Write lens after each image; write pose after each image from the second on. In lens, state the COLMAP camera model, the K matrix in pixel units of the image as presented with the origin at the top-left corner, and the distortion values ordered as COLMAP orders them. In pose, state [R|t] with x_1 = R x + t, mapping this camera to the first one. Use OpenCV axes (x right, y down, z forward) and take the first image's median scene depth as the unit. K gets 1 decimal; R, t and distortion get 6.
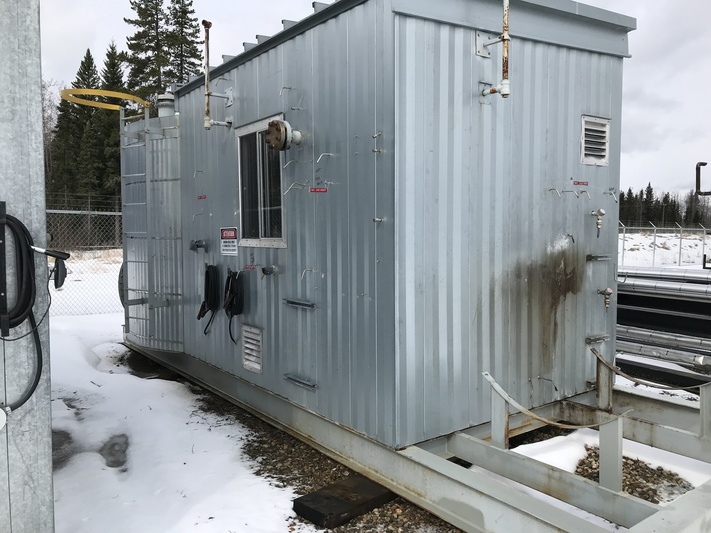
lens RADIAL K [[588.0, 0, 355.5], [0, 588.0, 266.5], [0, 0, 1]] dist [0.009384, 0.002007]
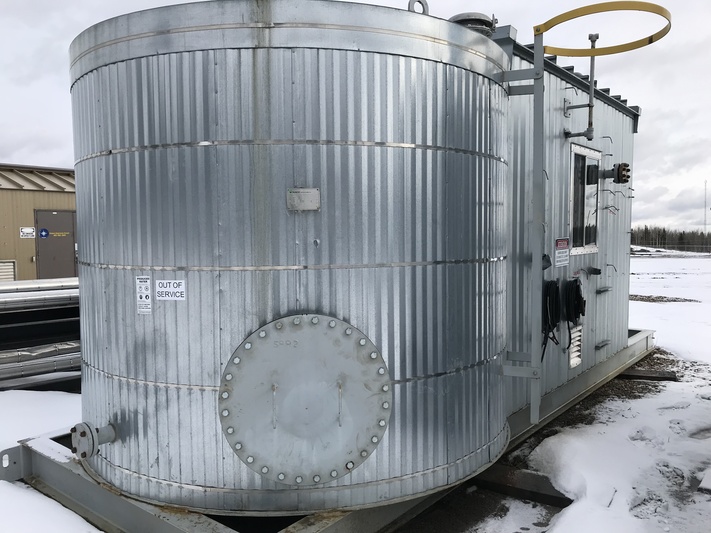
lens RADIAL K [[588.0, 0, 355.5], [0, 588.0, 266.5], [0, 0, 1]] dist [0.009384, 0.002007]
pose [[-0.262185, -0.051020, 0.963668, -1.135972], [0.067787, 0.995161, 0.071130, -0.117880], [-0.962634, 0.083974, -0.257458, 1.675335]]
